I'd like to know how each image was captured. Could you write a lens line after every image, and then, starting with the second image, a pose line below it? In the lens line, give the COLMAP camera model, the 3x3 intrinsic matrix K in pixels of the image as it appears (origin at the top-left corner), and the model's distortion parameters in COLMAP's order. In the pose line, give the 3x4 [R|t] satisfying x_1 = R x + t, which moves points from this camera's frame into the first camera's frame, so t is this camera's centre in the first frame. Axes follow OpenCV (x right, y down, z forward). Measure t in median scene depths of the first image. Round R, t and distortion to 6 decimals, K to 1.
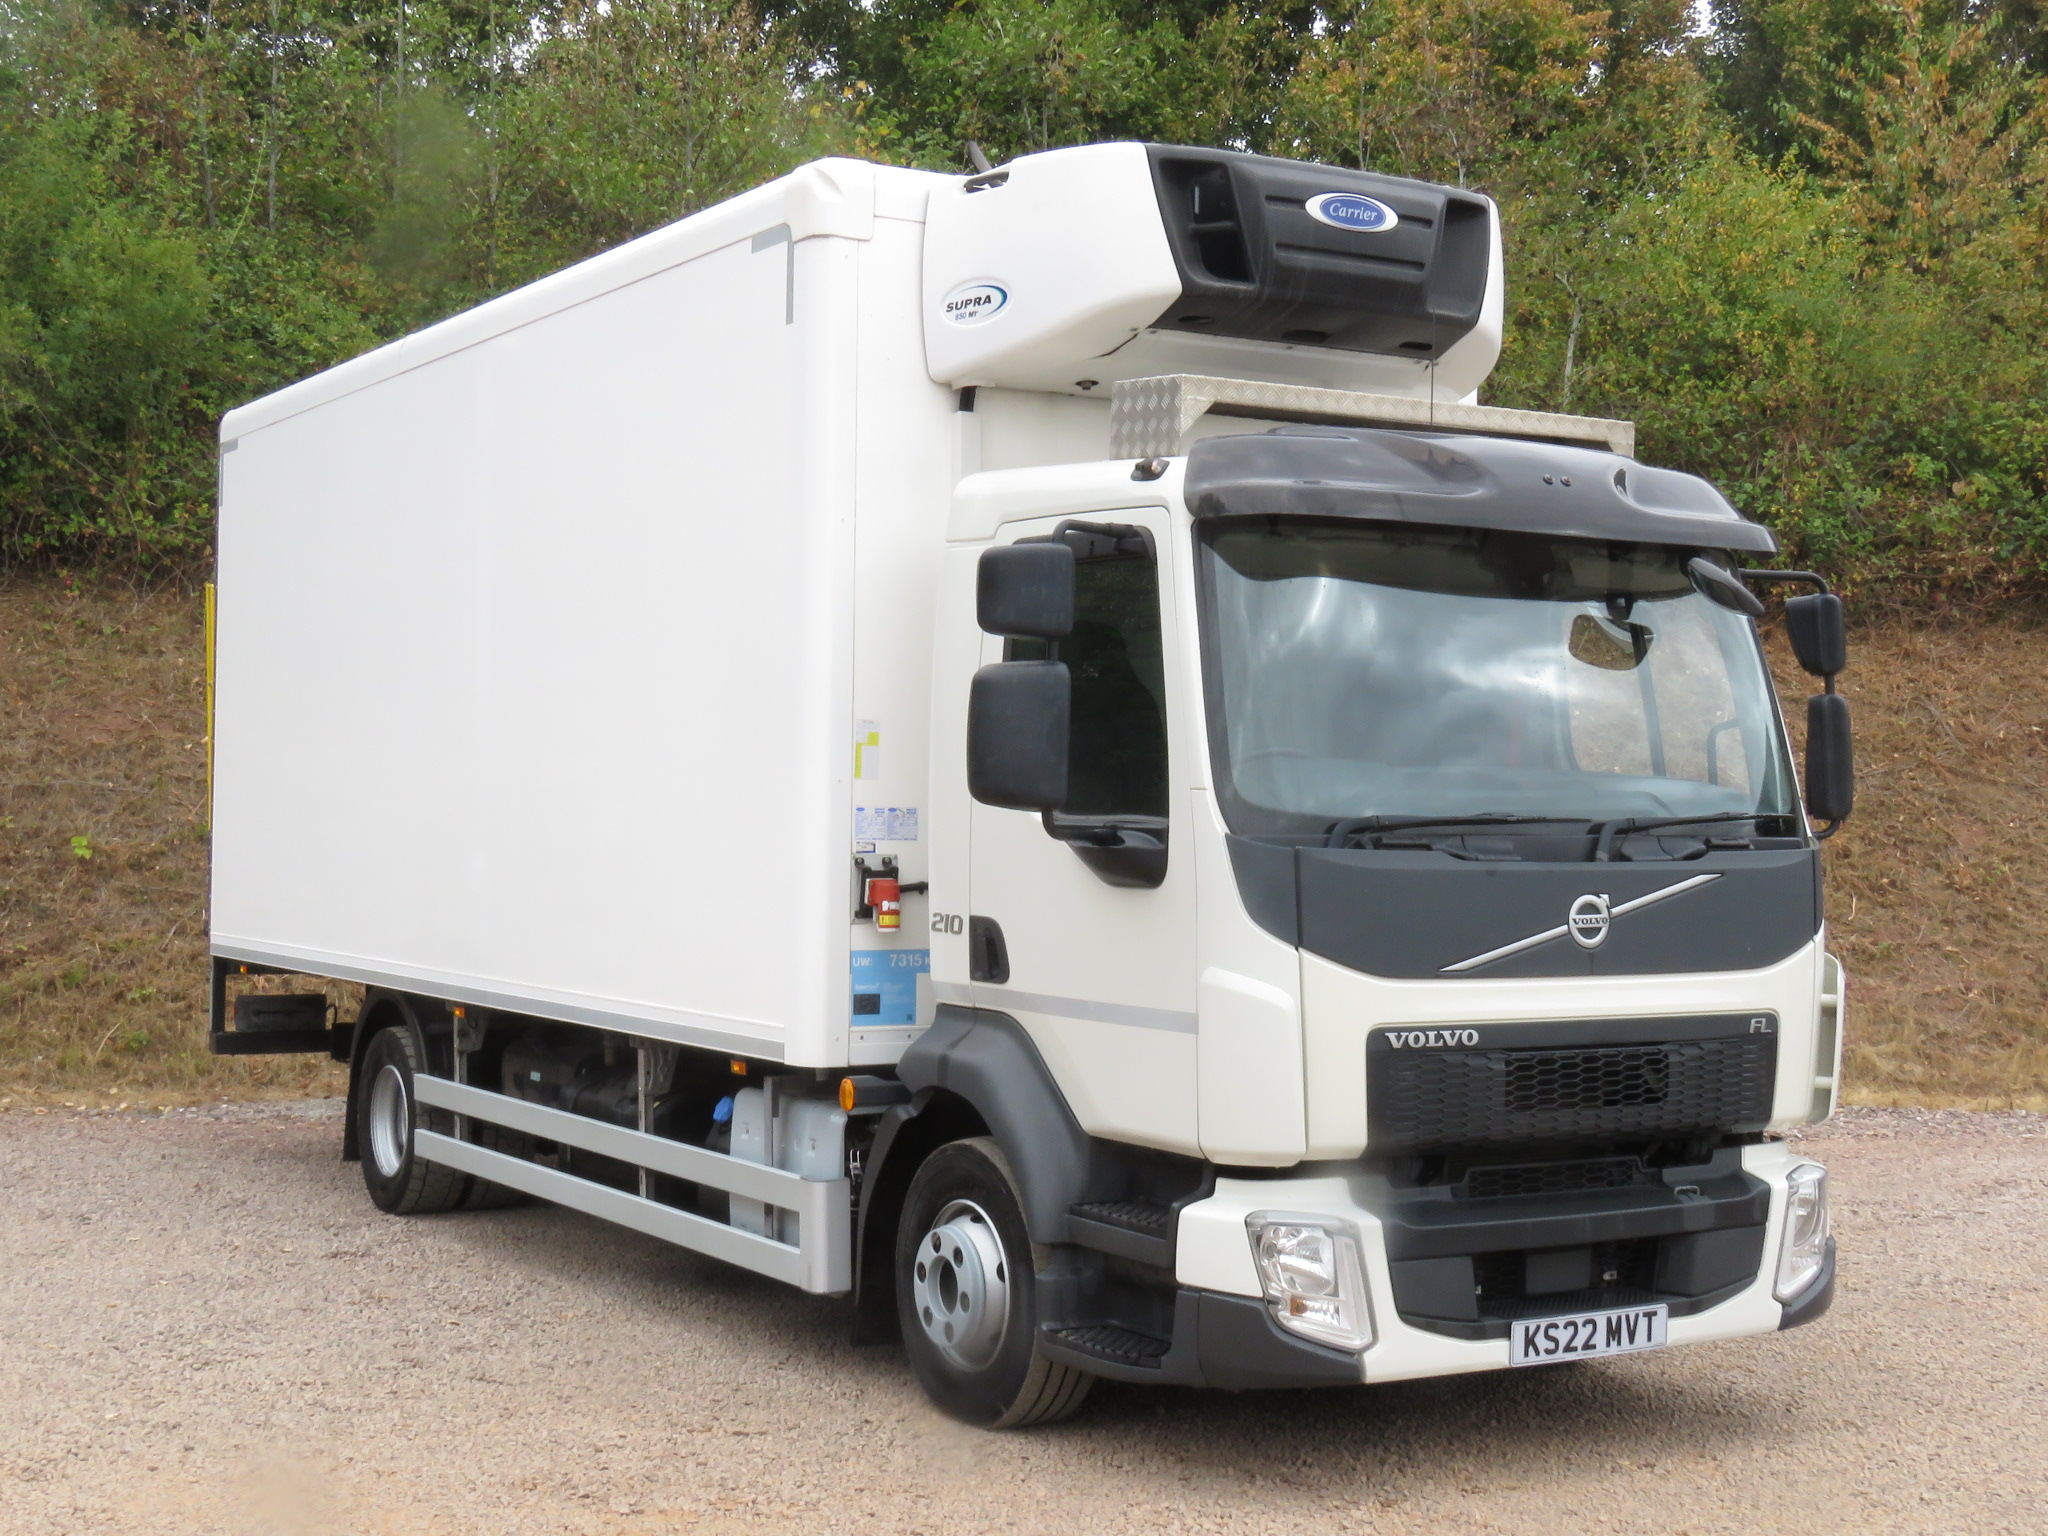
lens RADIAL K [[2816.4, 0, 1030.7], [0, 2816.4, 757.4], [0, 0, 1]] dist [0.012687, 0.000000]
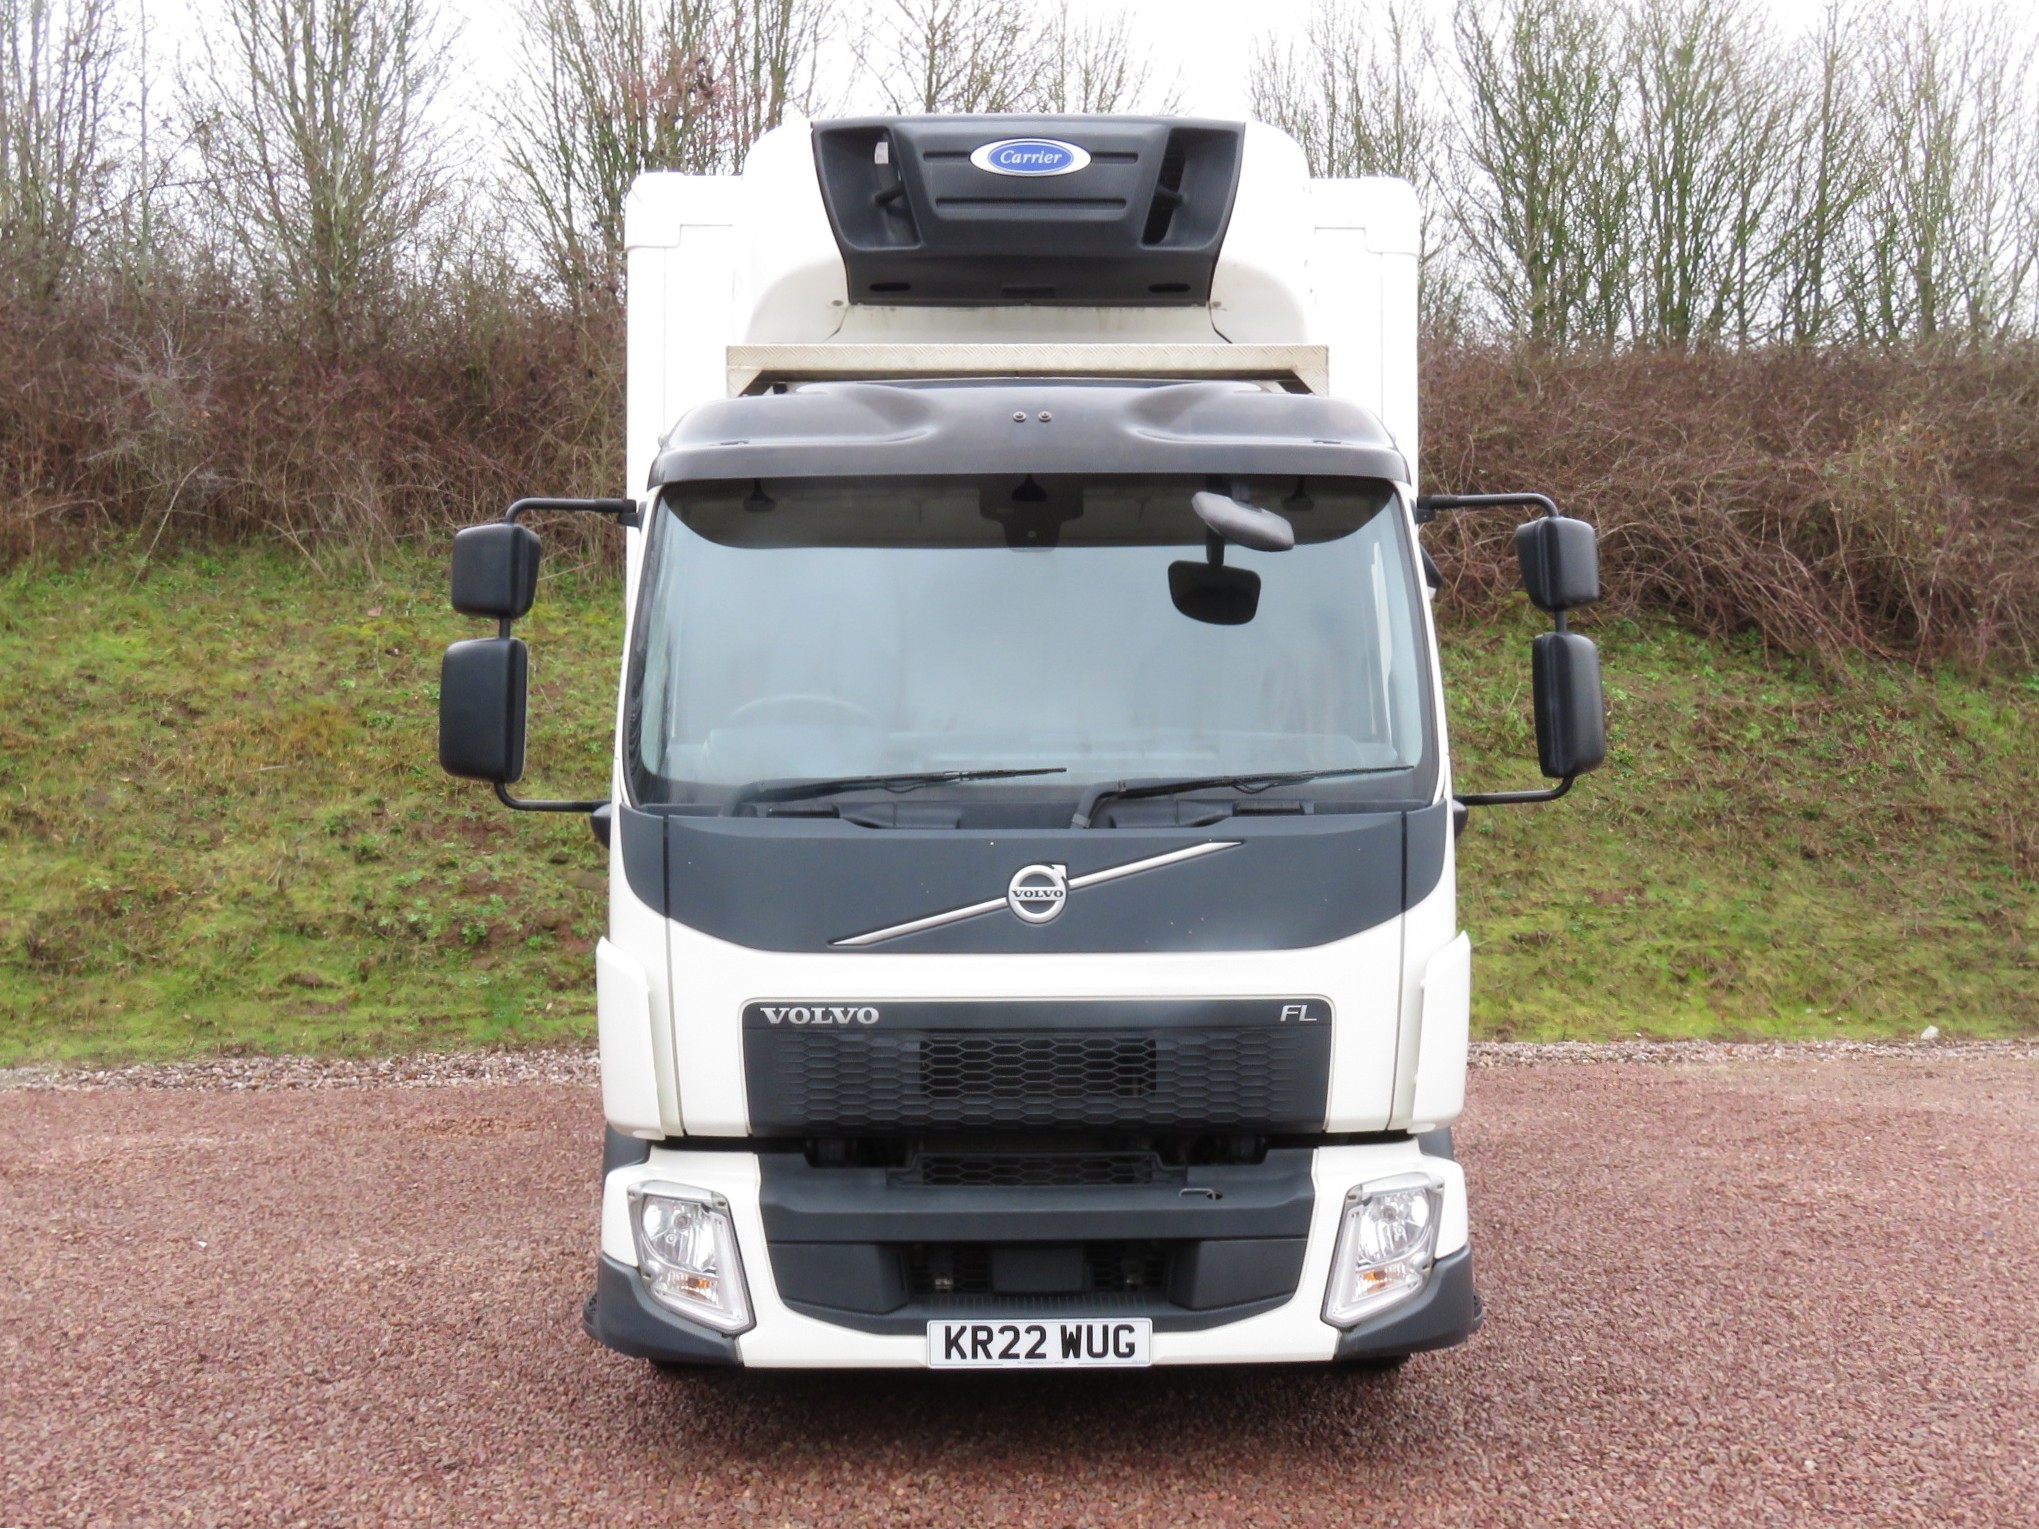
lens RADIAL K [[2341.9, 0, 1018.5], [0, 2341.9, 768.3], [0, 0, 1]] dist [0.006278, 0.000000]
pose [[0.865567, -0.013379, -0.500614, 0.582161], [0.020637, 0.999747, 0.008963, 0.010268], [0.500367, -0.018090, 0.865624, 0.339225]]
